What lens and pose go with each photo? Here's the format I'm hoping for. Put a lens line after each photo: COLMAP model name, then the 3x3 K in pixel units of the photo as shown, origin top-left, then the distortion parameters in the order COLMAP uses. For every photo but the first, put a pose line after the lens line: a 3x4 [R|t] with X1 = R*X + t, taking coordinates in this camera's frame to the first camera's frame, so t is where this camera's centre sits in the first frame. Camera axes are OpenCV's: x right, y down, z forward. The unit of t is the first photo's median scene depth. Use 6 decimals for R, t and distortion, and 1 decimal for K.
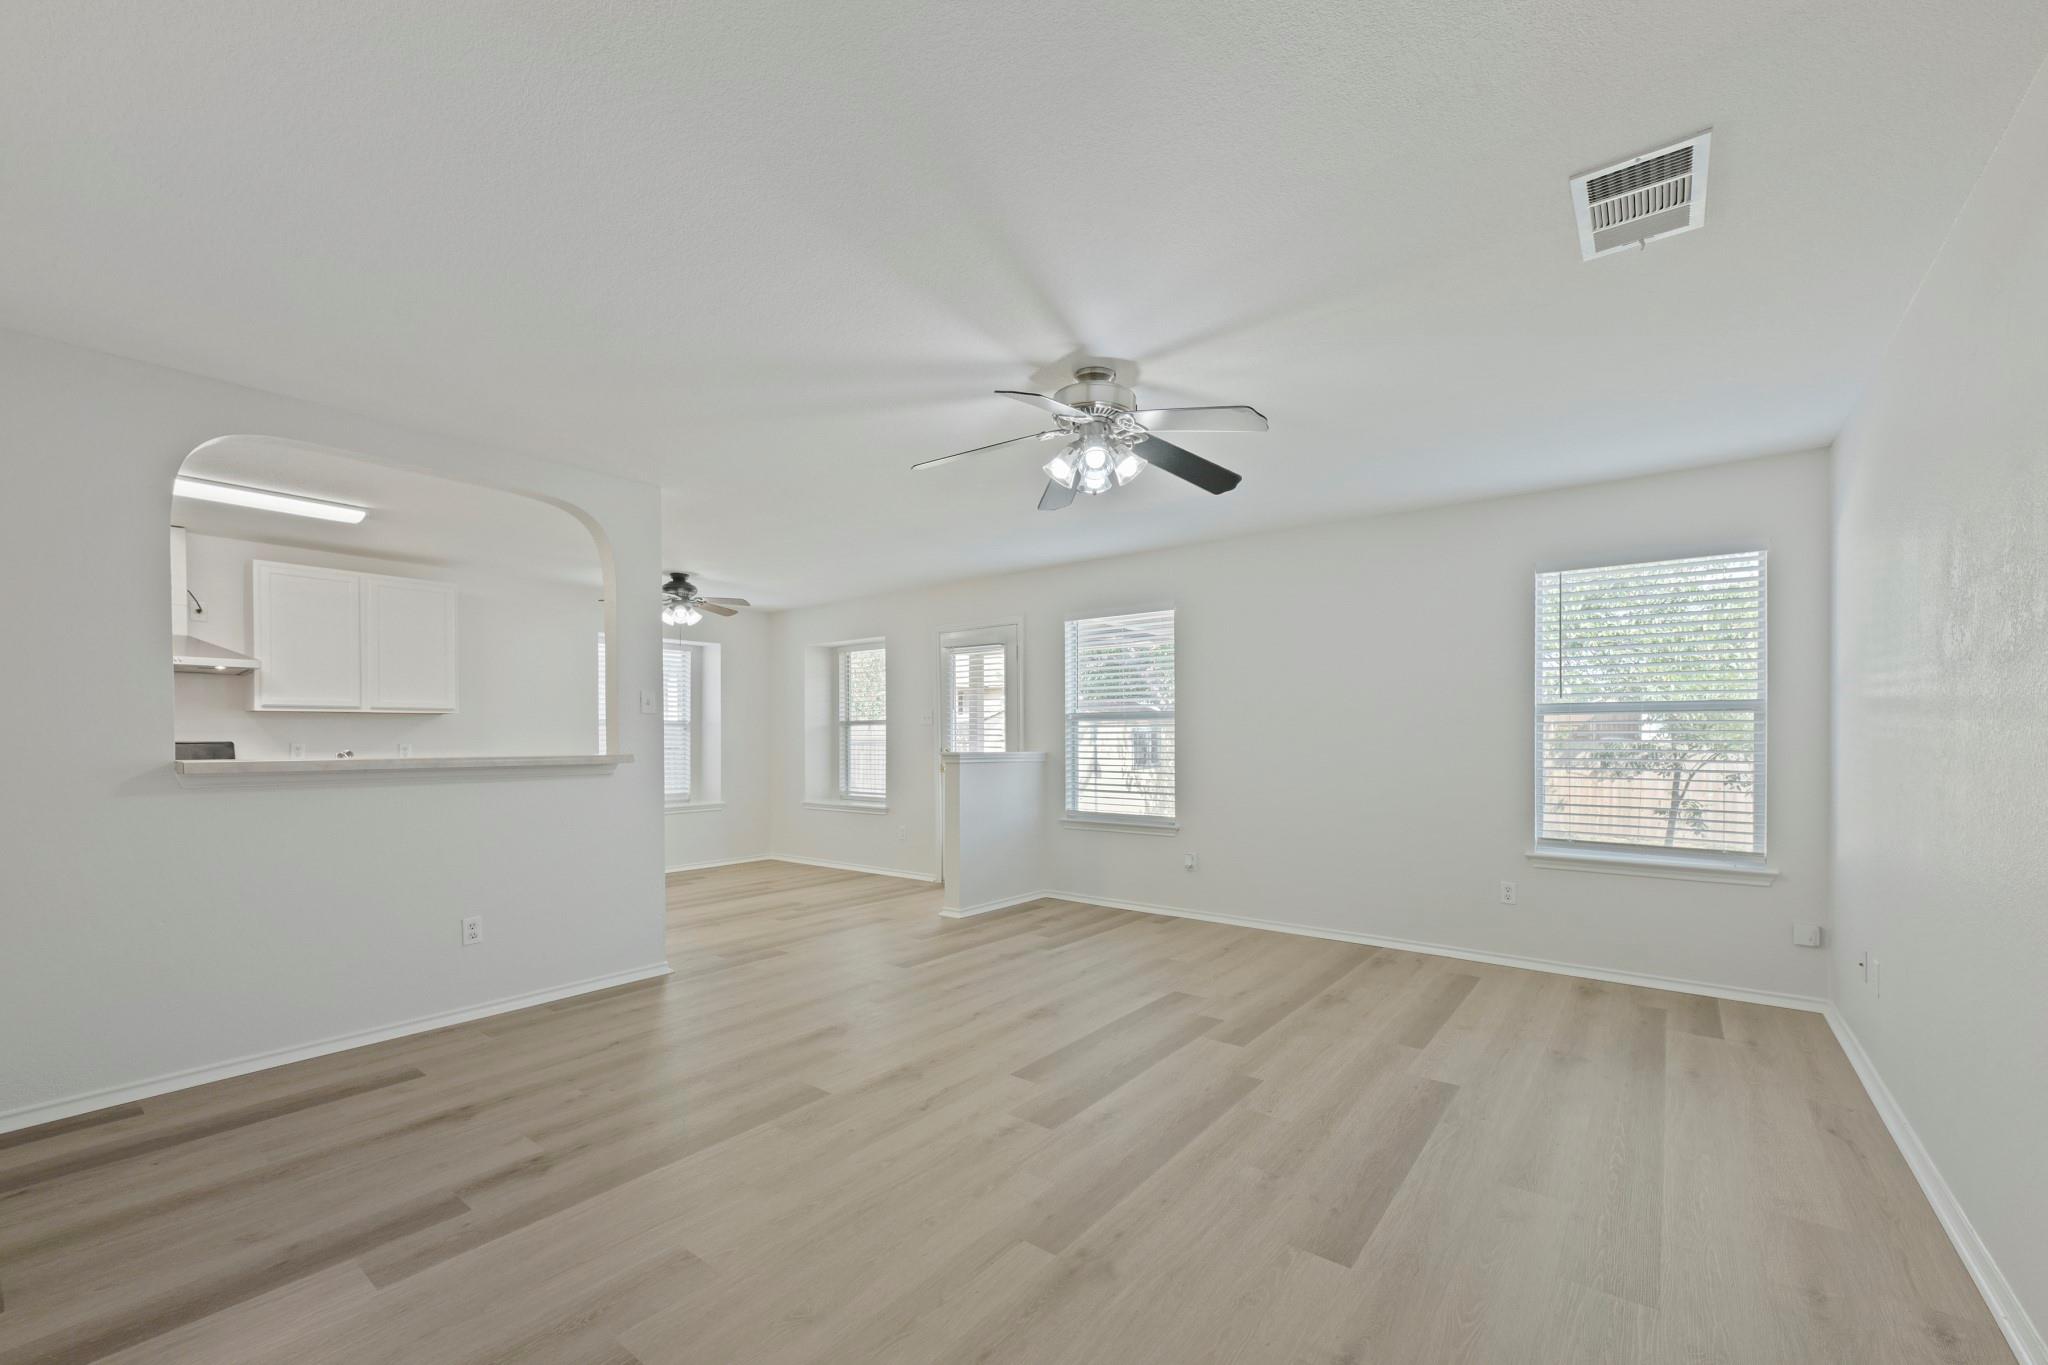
lens RADIAL K [[824.5, 0, 1029.9], [0, 824.5, 739.7], [0, 0, 1]] dist [-0.000022, -0.000024]
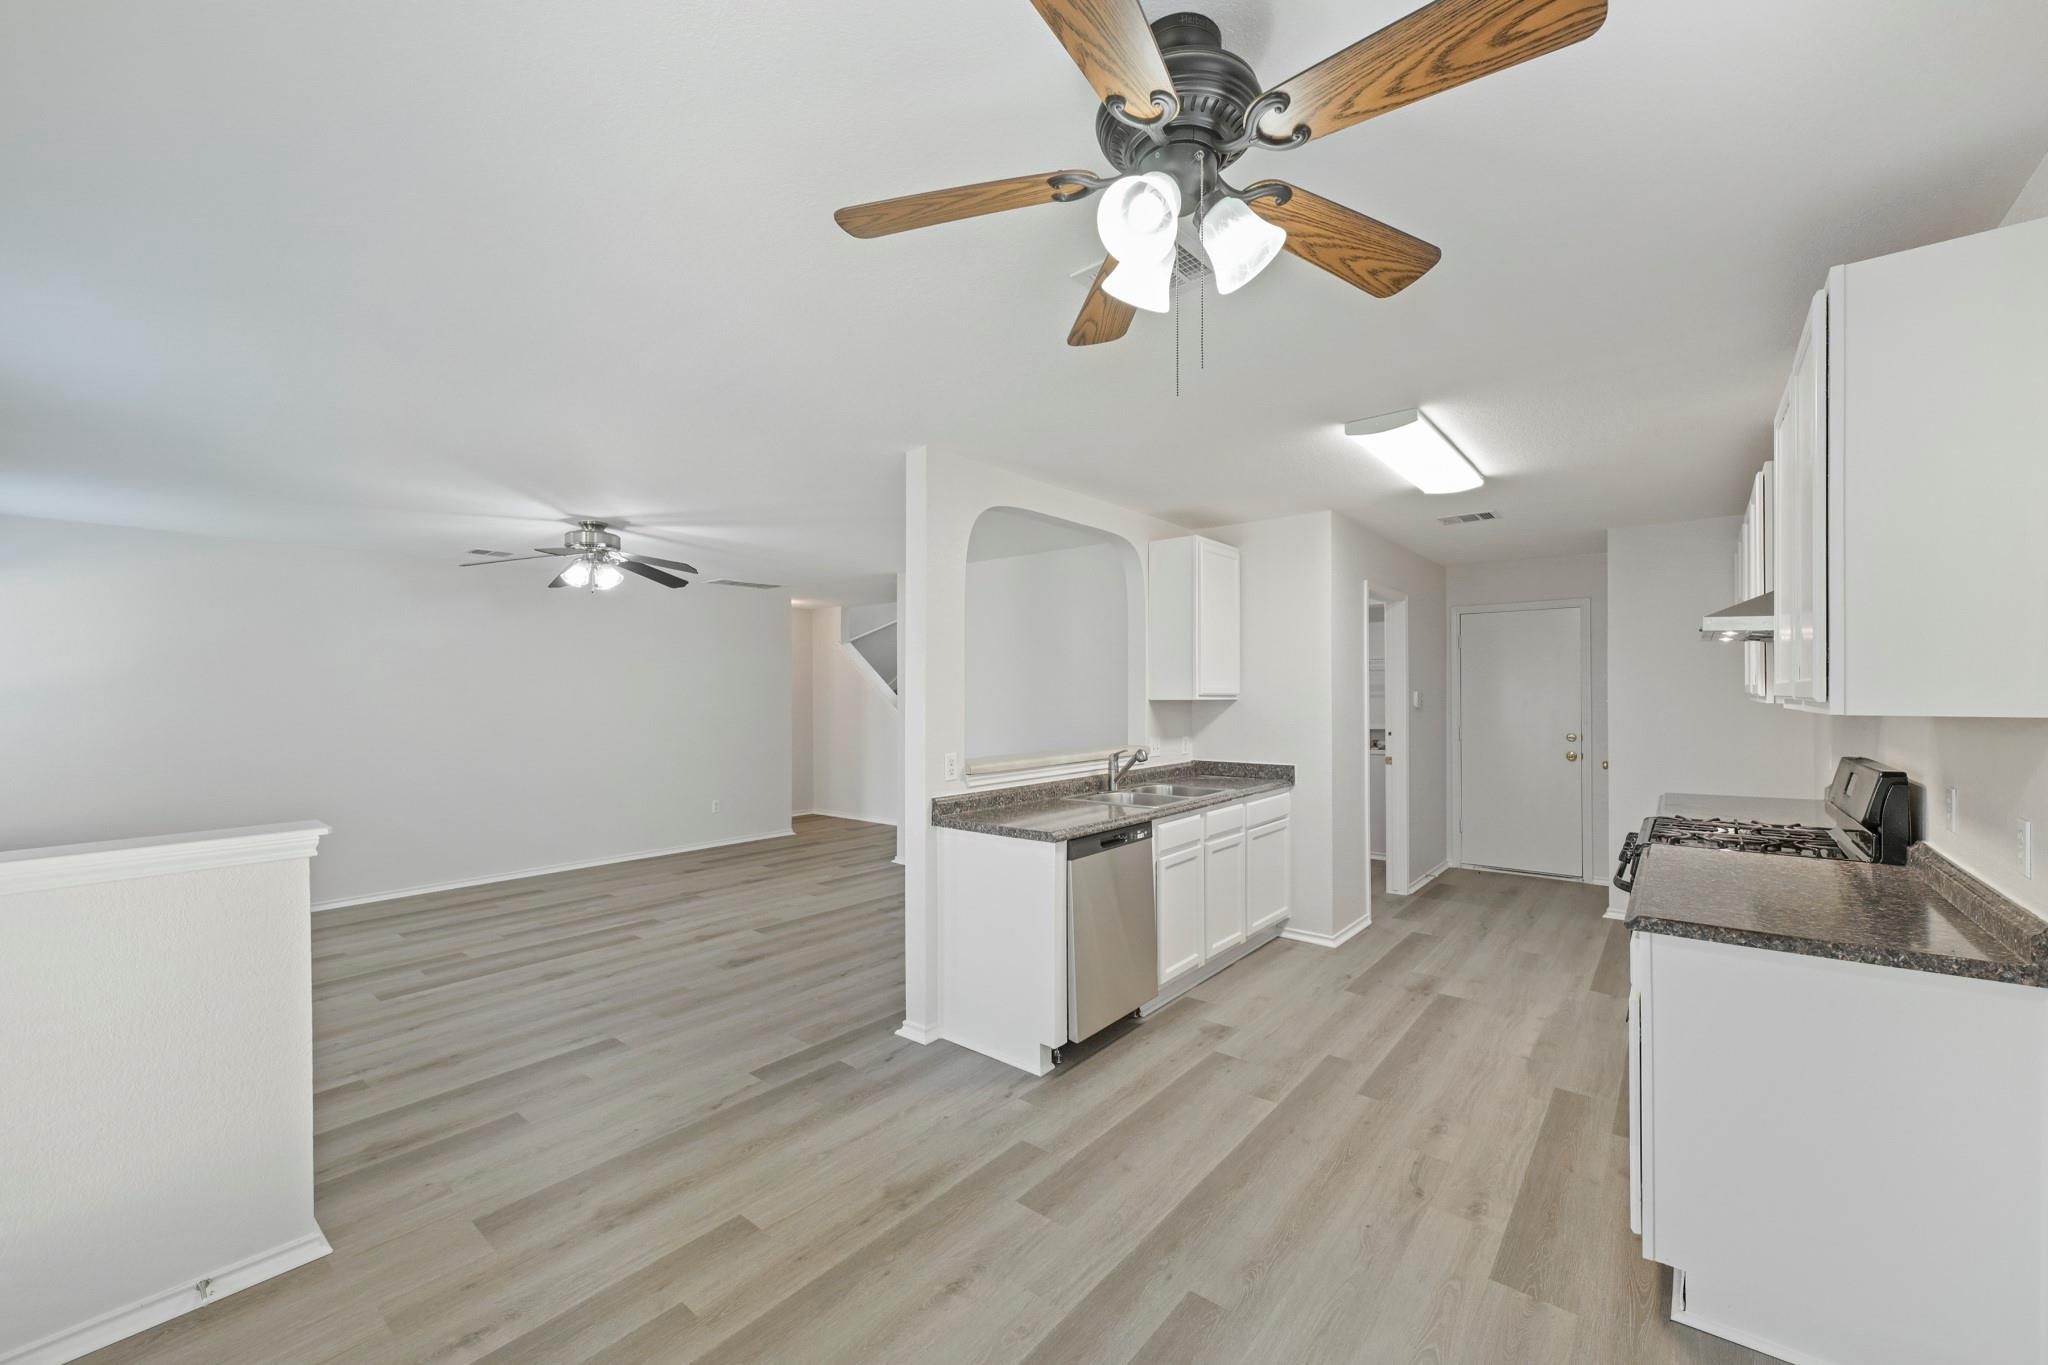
lens RADIAL K [[814.4, 0, 1026.8], [0, 814.4, 690.4], [0, 0, 1]] dist [0.001662, 0.000150]
pose [[-0.999561, 0.007437, 0.028683, -0.773109], [0.007456, 0.999972, 0.000565, -0.080499], [-0.028678, 0.000779, -0.999588, 2.378087]]
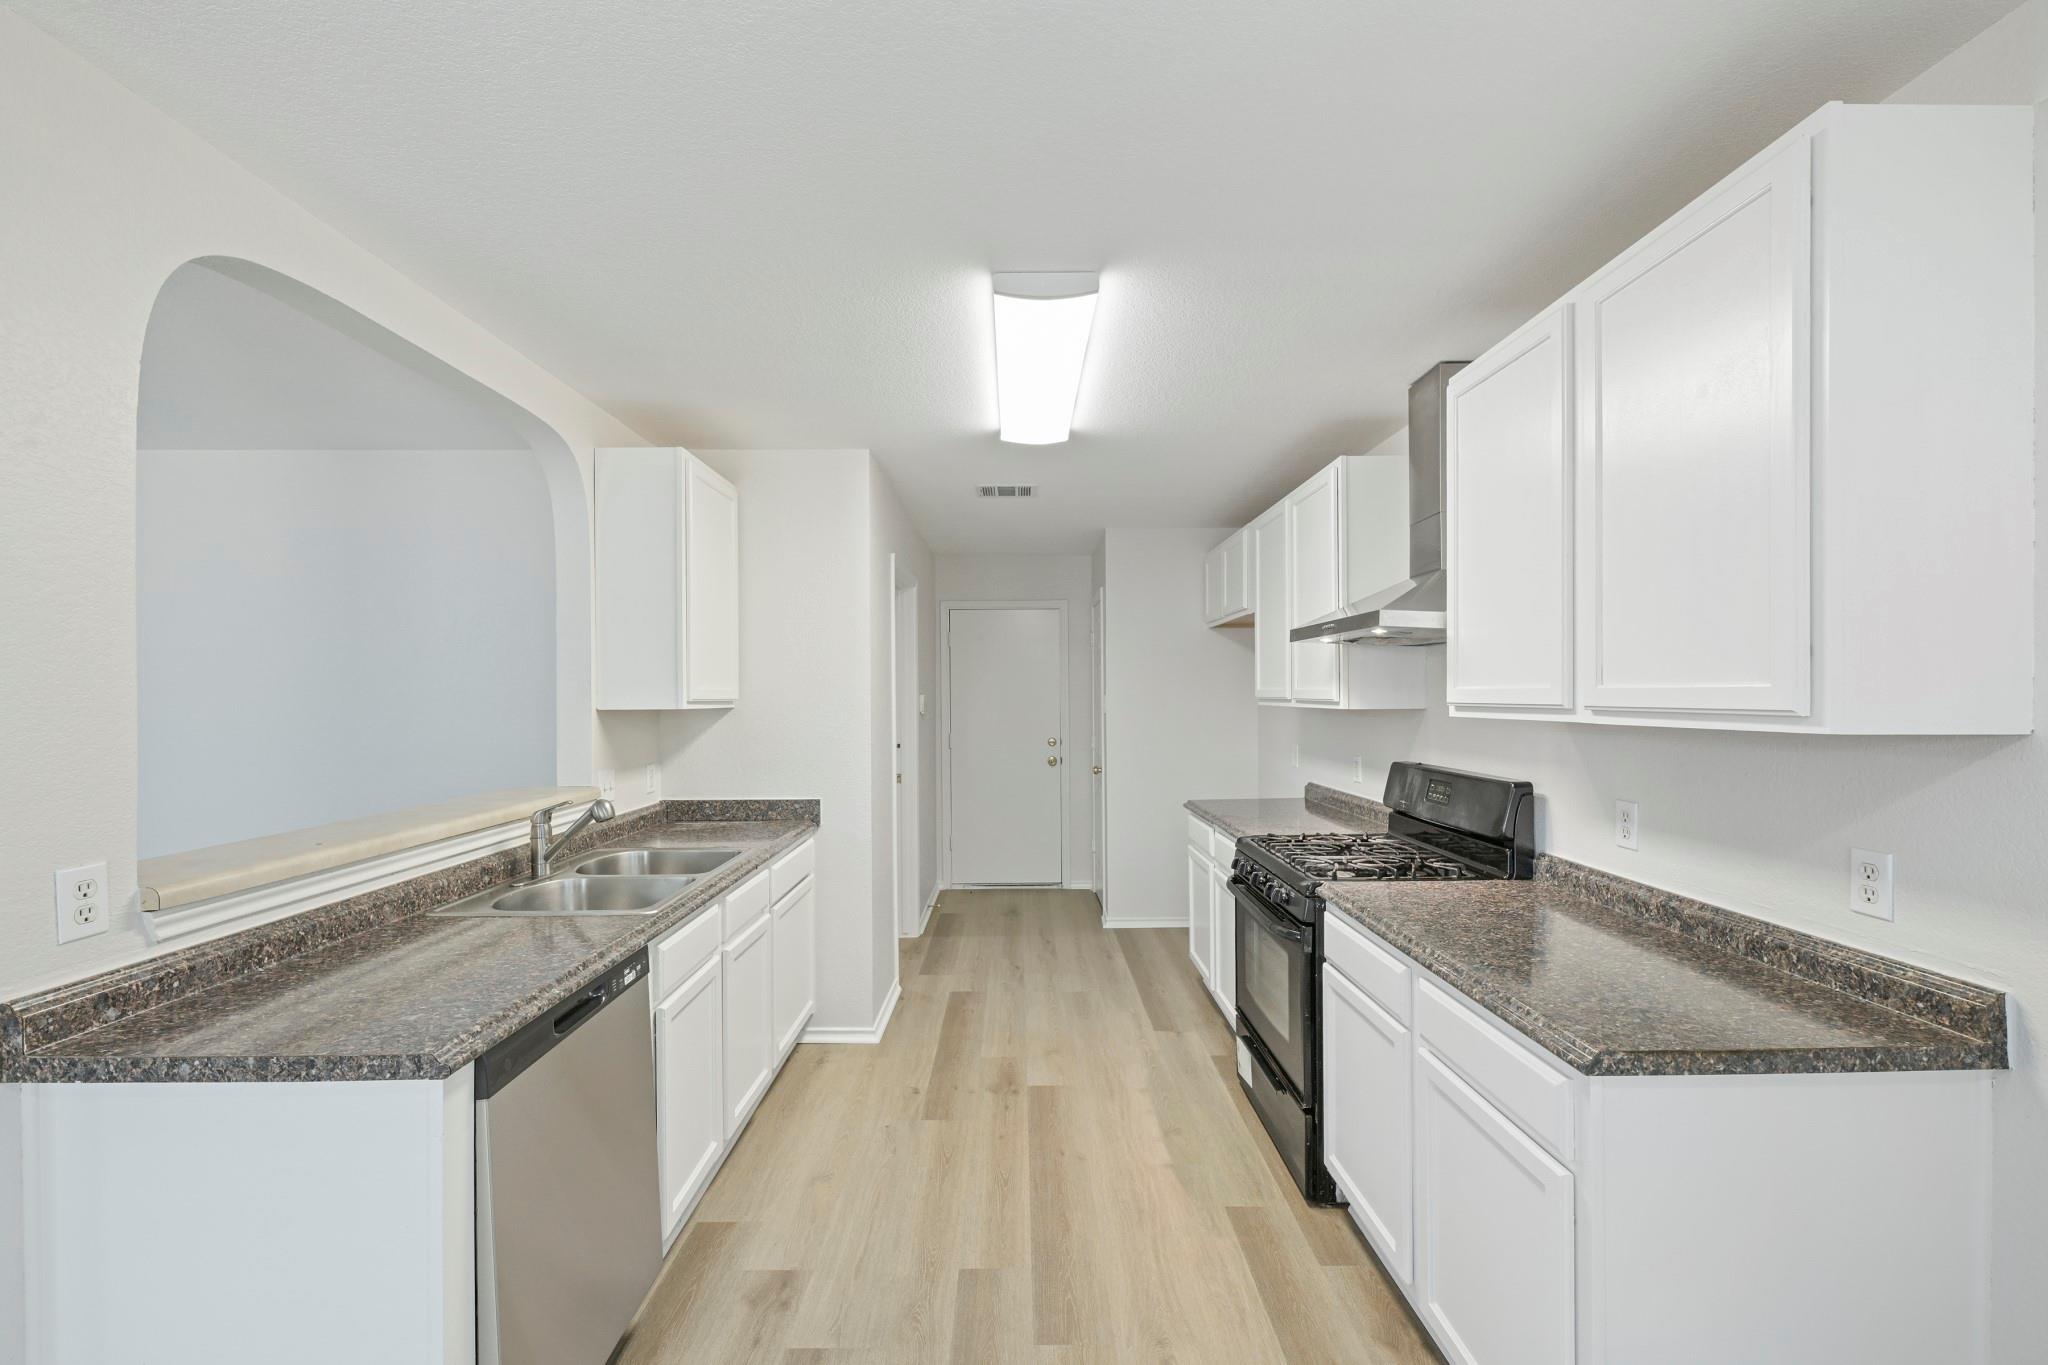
lens RADIAL K [[841.8, 0, 1024.6], [0, 841.8, 699.7], [0, 0, 1]] dist [0.000170, -0.000007]
pose [[-0.785899, 0.010811, -0.618260, -0.749988], [0.003278, 0.999906, 0.013319, -0.082403], [0.618346, 0.008441, -0.785860, 1.911711]]
